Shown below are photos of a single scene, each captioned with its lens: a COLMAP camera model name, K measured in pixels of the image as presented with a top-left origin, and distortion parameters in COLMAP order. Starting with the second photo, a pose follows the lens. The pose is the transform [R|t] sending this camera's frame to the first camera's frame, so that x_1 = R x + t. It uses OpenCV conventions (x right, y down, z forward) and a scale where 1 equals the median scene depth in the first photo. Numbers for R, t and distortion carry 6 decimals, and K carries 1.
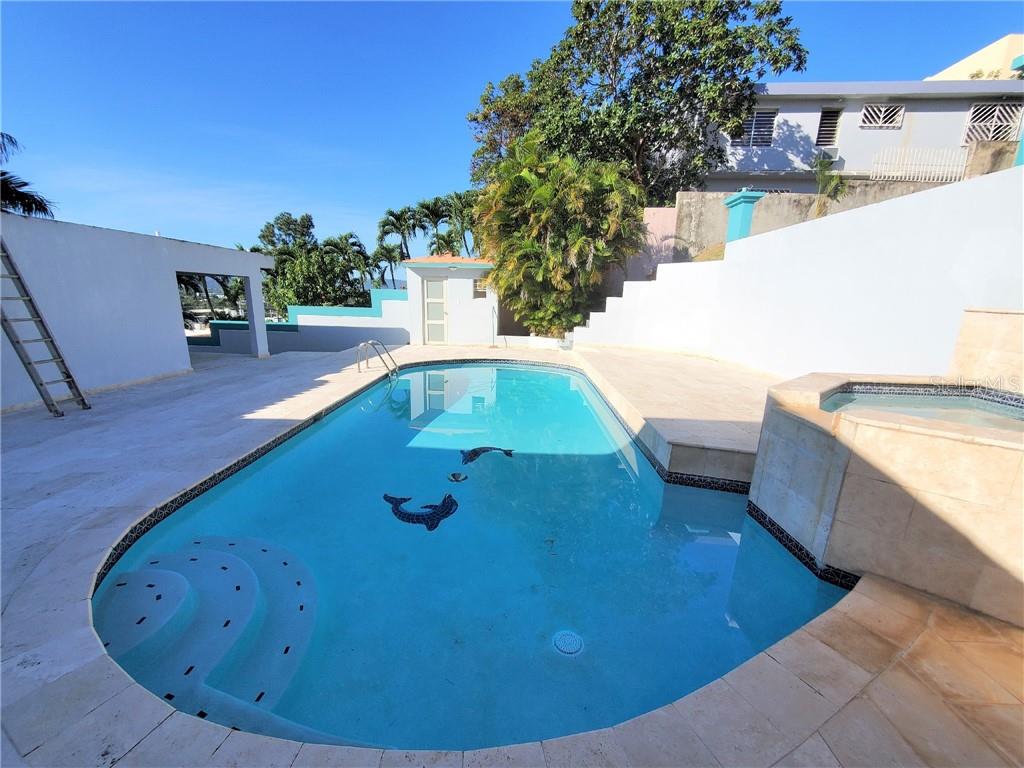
lens RADIAL K [[408.0, 0, 499.4], [0, 408.0, 392.9], [0, 0, 1]] dist [0.003242, -0.000054]
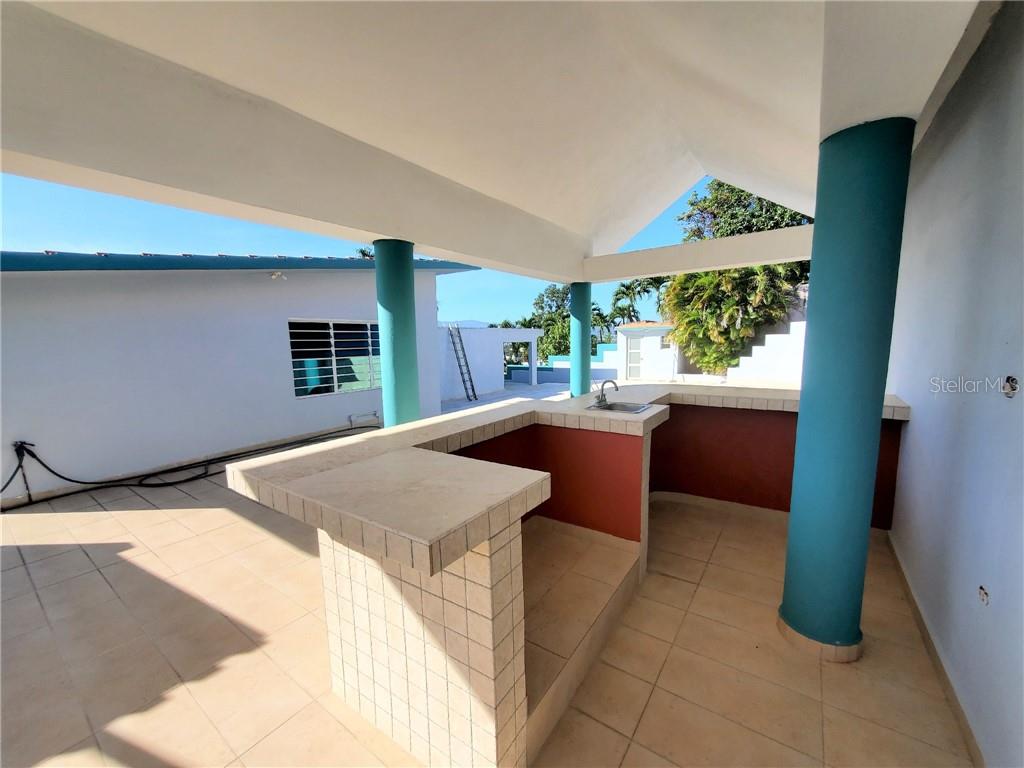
lens RADIAL K [[408.0, 0, 505.9], [0, 408.0, 397.4], [0, 0, 1]] dist [0.003242, -0.000054]
pose [[0.840856, 0.036000, -0.540061, 0.282929], [-0.084932, 0.994201, -0.065964, 0.094538], [0.534554, 0.101335, 0.839037, -0.557214]]
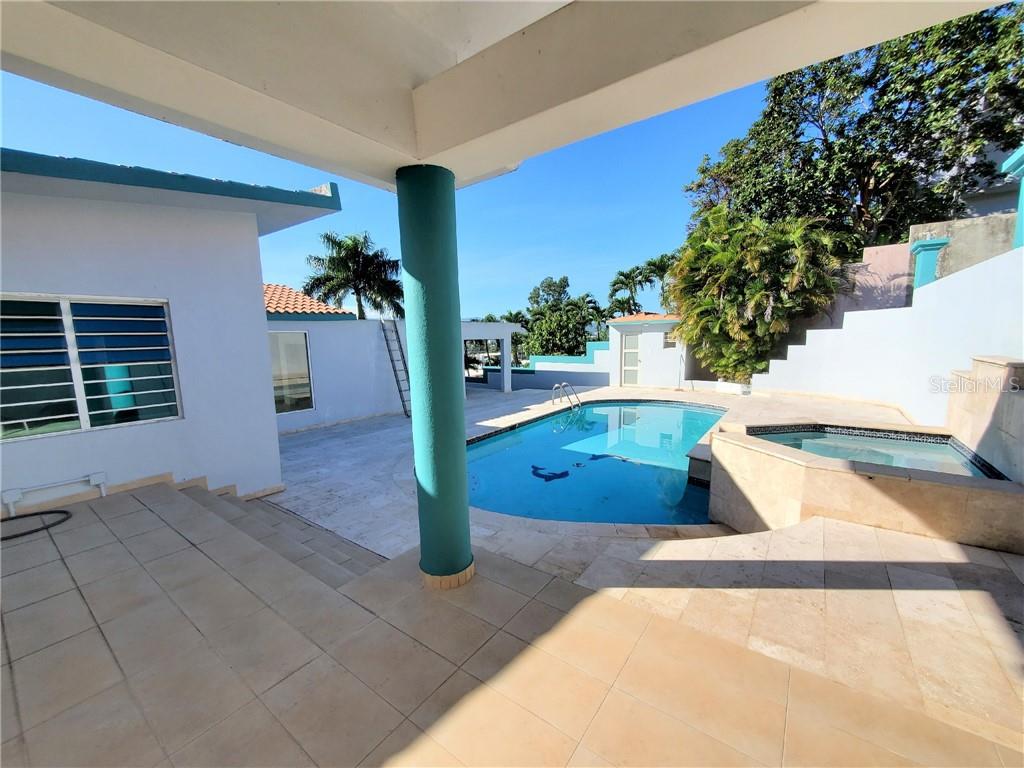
lens RADIAL K [[408.0, 0, 510.5], [0, 408.0, 394.1], [0, 0, 1]] dist [0.003242, -0.000054]
pose [[0.838891, 0.037097, -0.543033, 0.215870], [-0.087416, 0.993907, -0.067144, 0.016353], [0.537234, 0.103796, 0.837022, -0.208277]]
